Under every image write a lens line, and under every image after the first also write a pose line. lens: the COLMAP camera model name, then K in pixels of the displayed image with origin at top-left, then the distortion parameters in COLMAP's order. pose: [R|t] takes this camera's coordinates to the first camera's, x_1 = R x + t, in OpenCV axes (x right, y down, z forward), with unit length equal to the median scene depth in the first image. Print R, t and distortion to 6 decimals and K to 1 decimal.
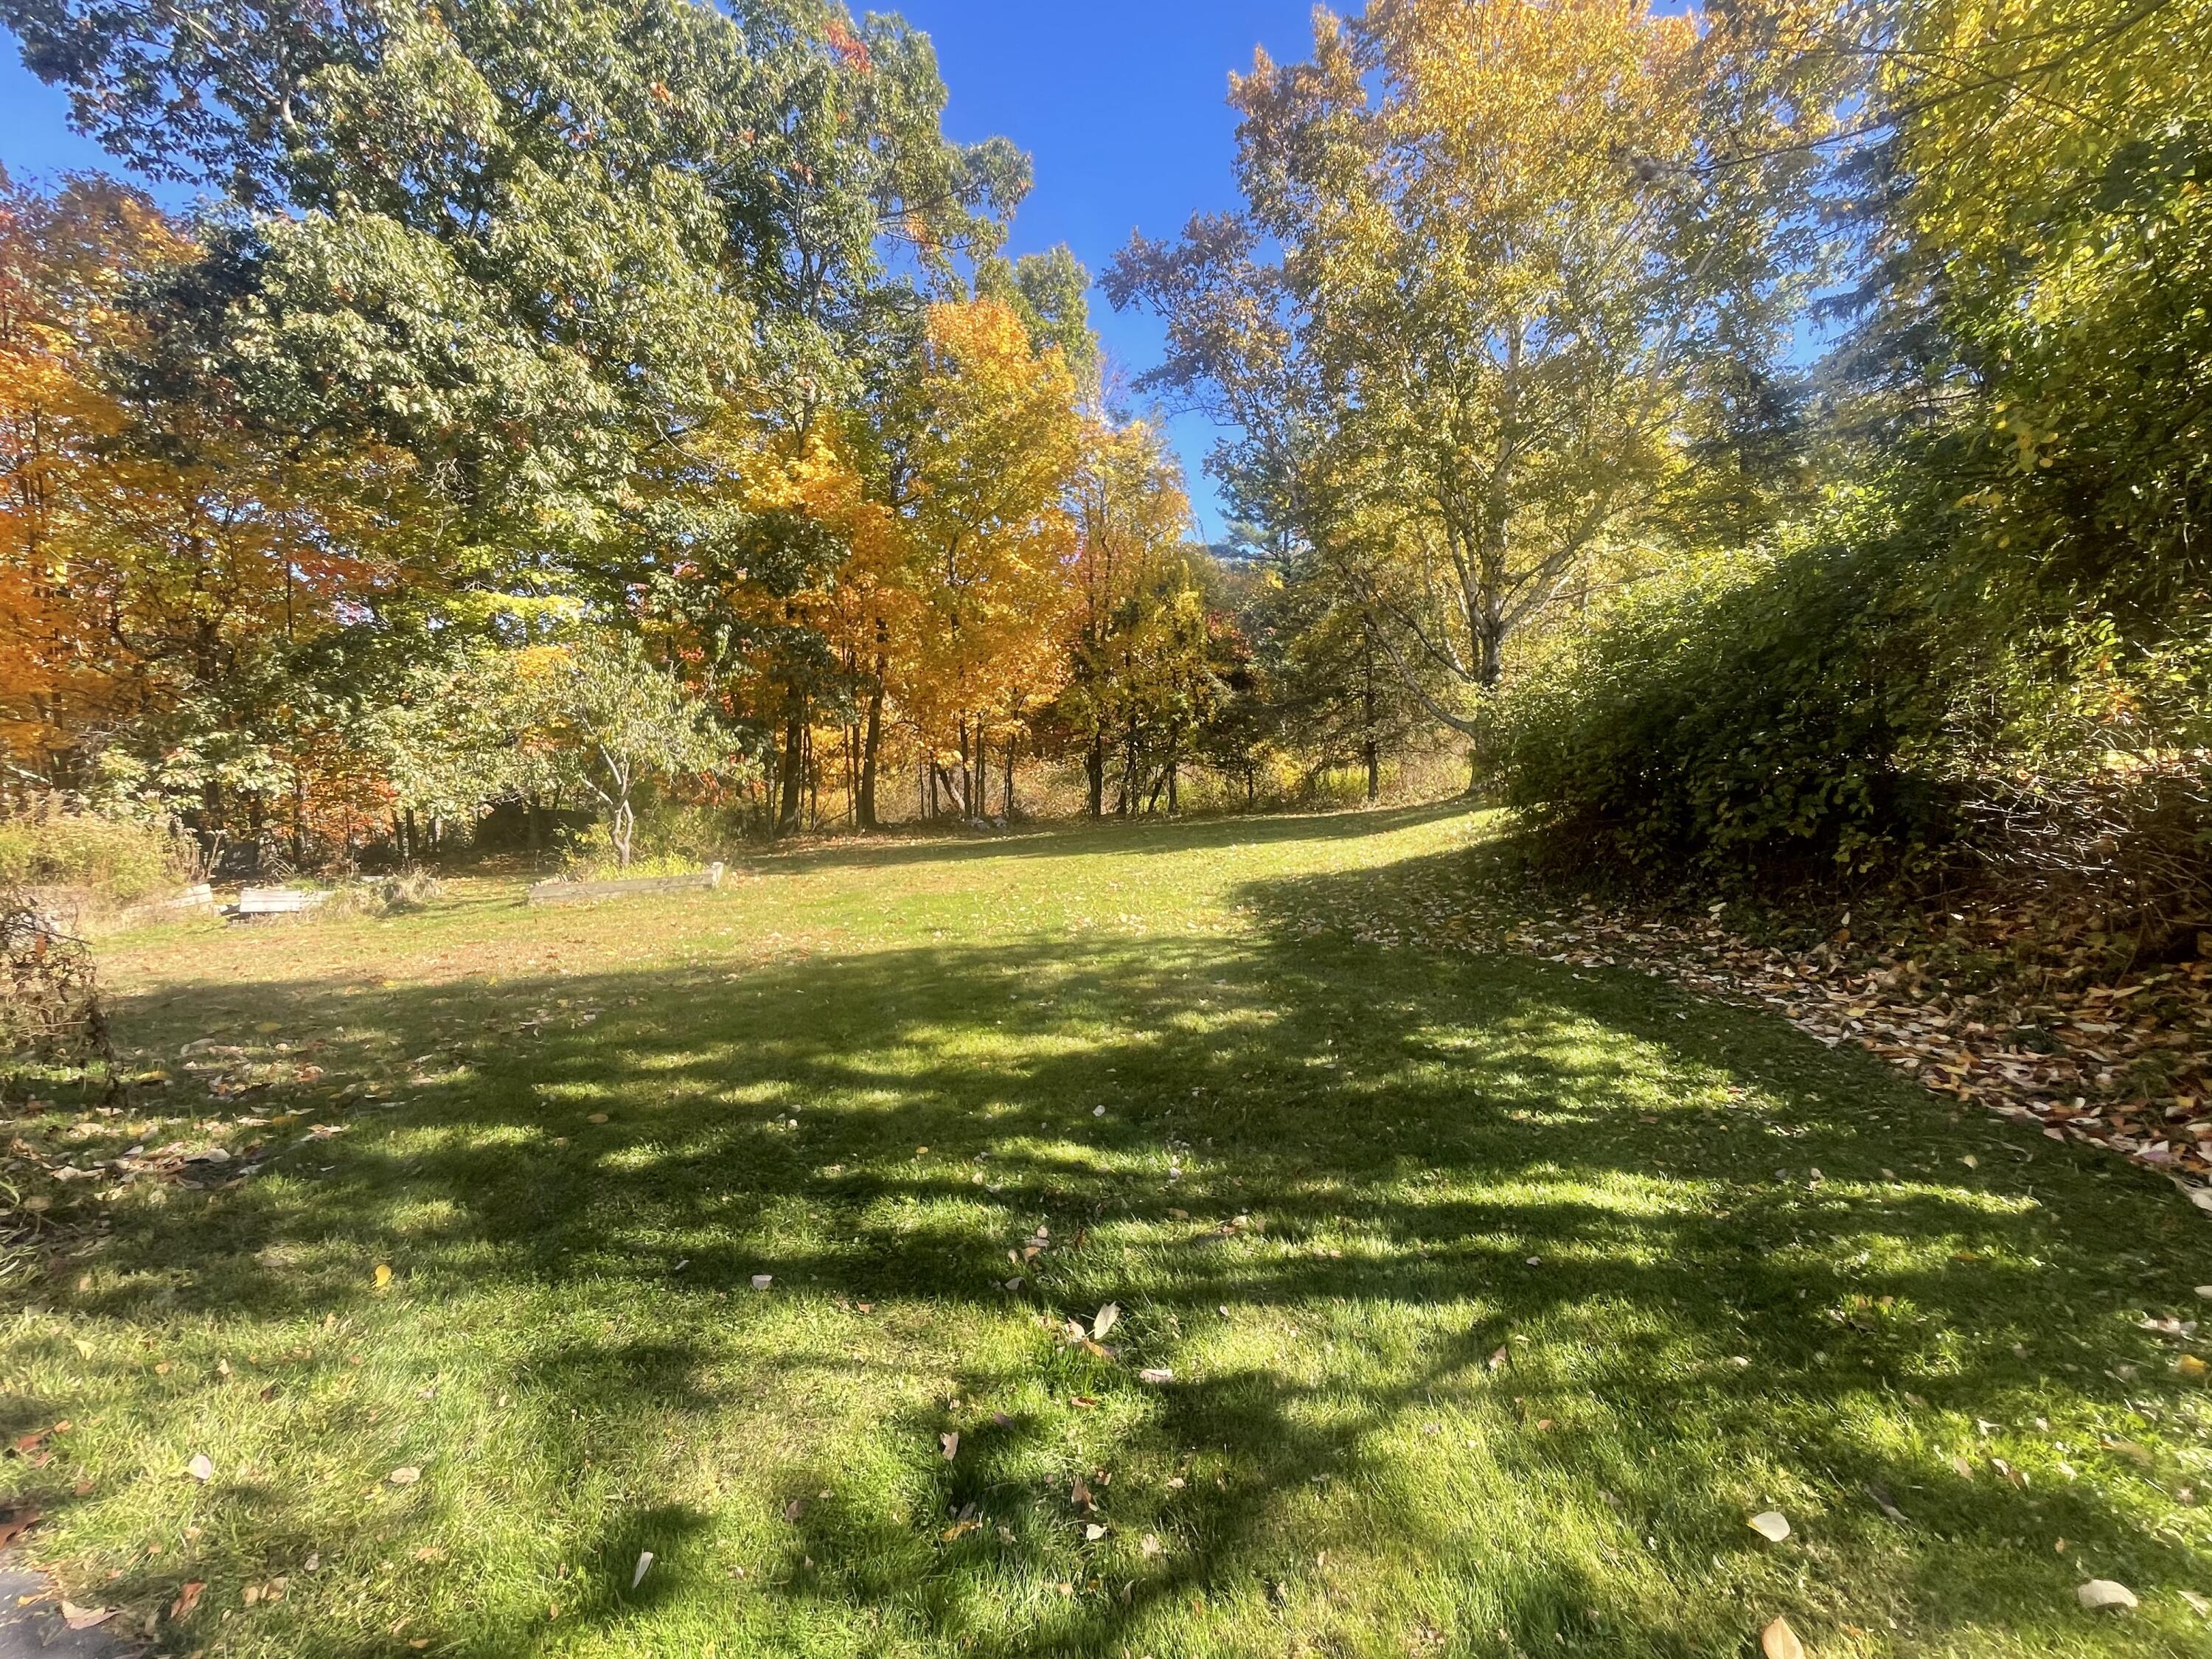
lens RADIAL K [[1017.5, 0, 1106.0], [0, 1017.5, 829.5], [0, 0, 1]] dist [-0.003205, 0.000163]
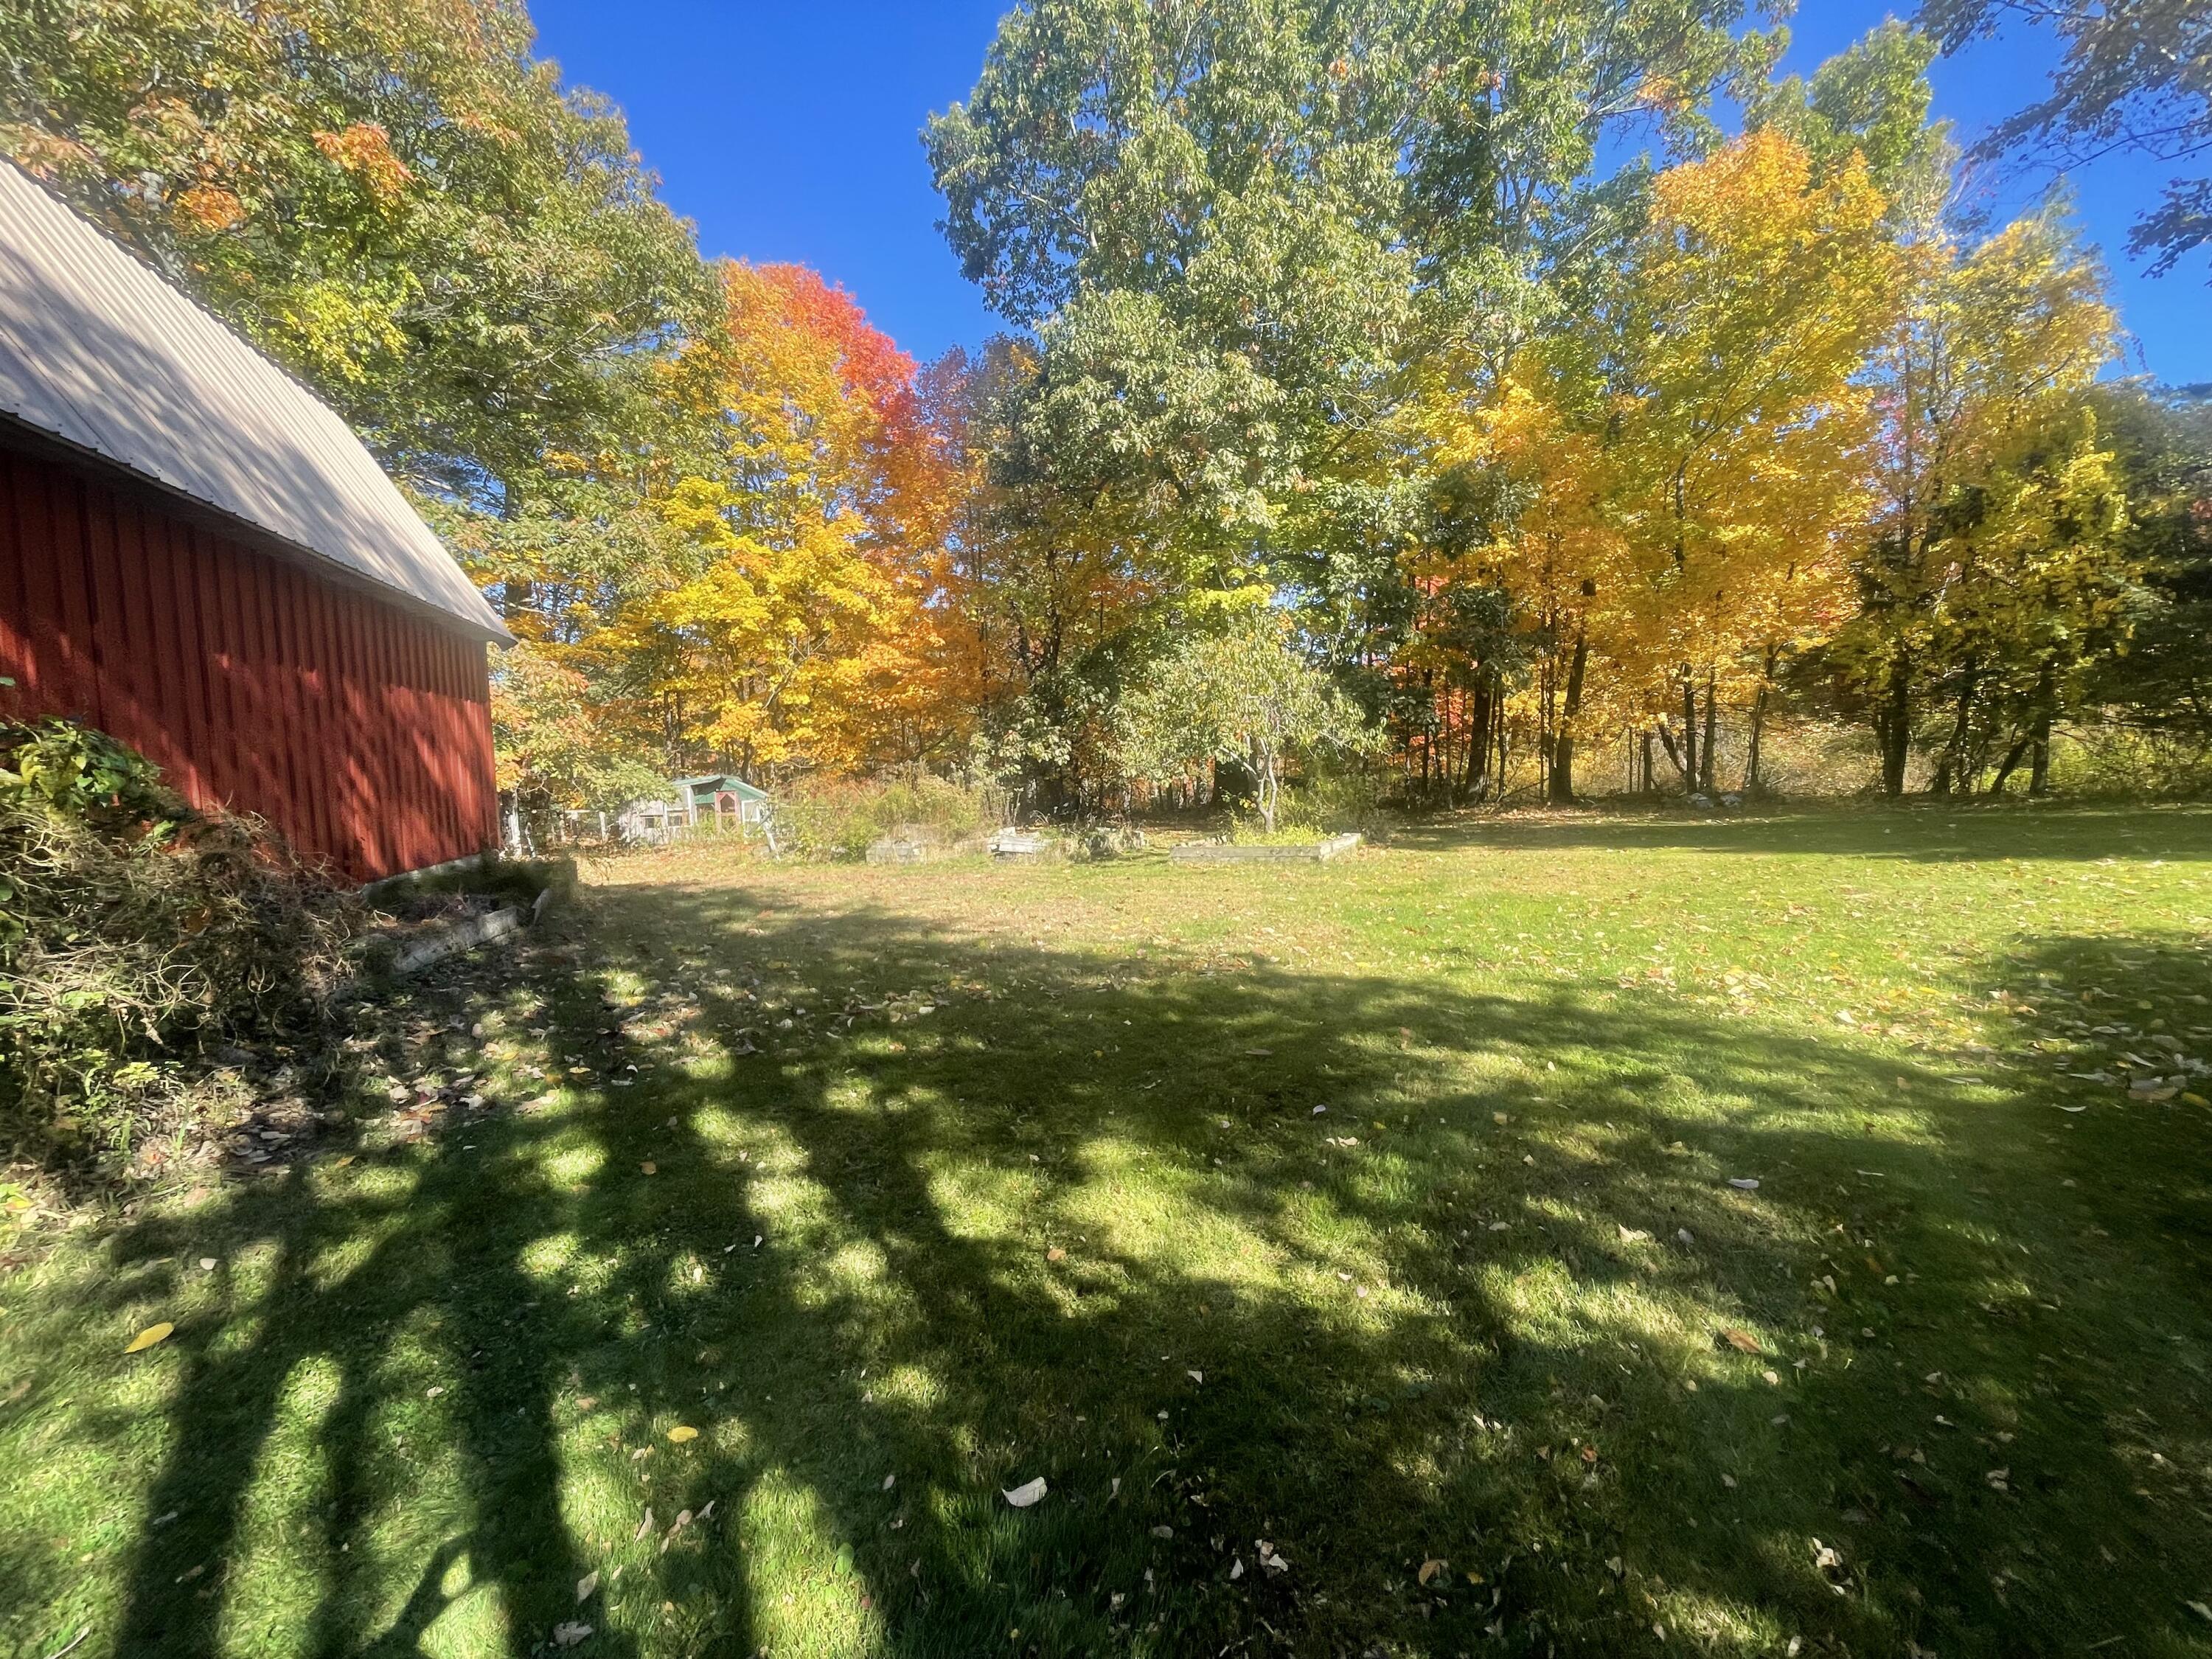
lens RADIAL K [[901.1, 0, 1106.0], [0, 901.1, 829.5], [0, 0, 1]] dist [-0.013621, 0.003221]
pose [[0.699837, 0.057934, -0.711949, 0.070415], [-0.027172, 0.998143, 0.054513, -0.011557], [0.713786, -0.018805, 0.700112, 0.182413]]
